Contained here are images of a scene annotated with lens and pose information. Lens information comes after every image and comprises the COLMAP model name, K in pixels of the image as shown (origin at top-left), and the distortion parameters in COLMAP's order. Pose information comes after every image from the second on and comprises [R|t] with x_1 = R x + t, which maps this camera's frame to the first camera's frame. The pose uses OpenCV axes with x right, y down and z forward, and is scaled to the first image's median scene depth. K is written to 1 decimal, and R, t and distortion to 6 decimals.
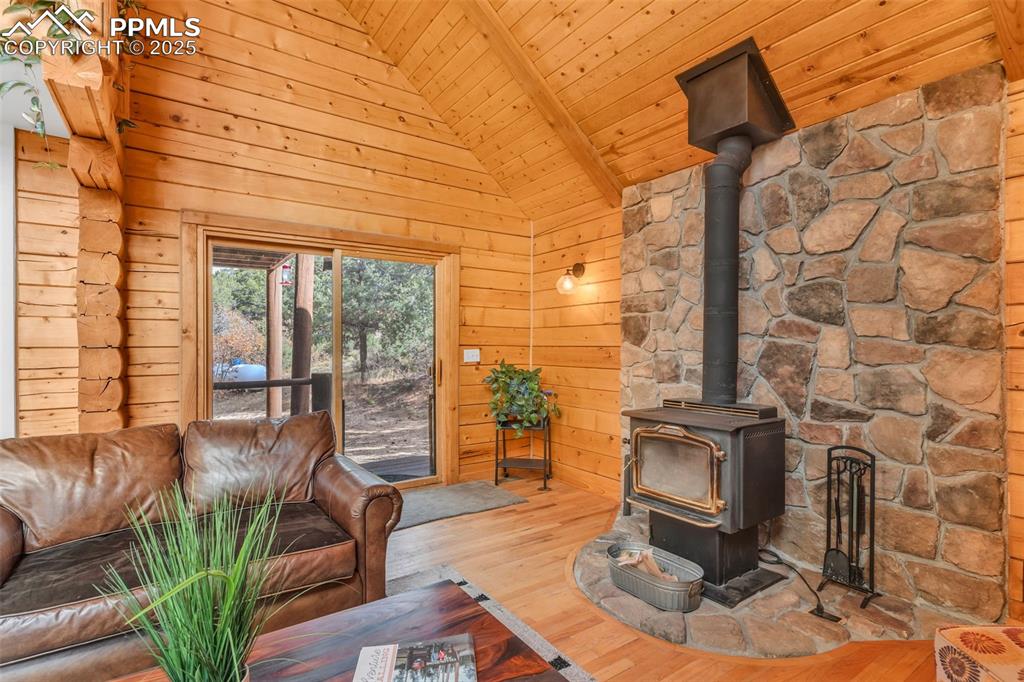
lens RADIAL K [[498.2, 0, 533.9], [0, 498.2, 342.7], [0, 0, 1]] dist [0.003119, 0.000304]
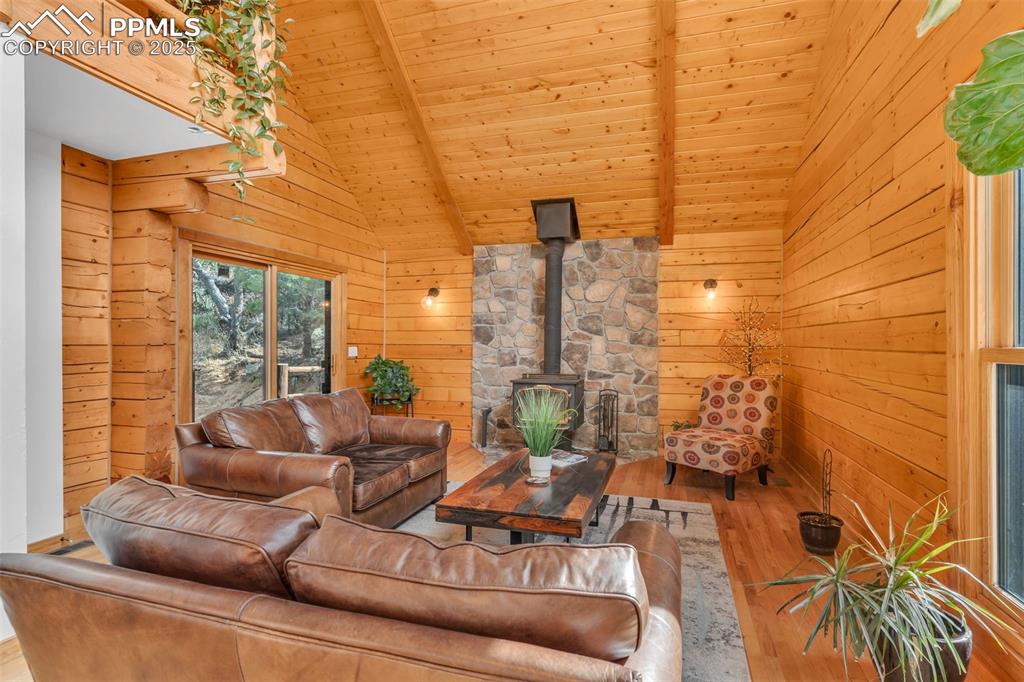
lens RADIAL K [[507.3, 0, 507.2], [0, 507.3, 343.5], [0, 0, 1]] dist [0.000535, -0.000290]
pose [[0.800353, 0.003528, 0.599519, -0.979475], [-0.006959, 0.999970, 0.003406, -0.004243], [-0.599489, -0.006898, 0.800354, -0.499494]]
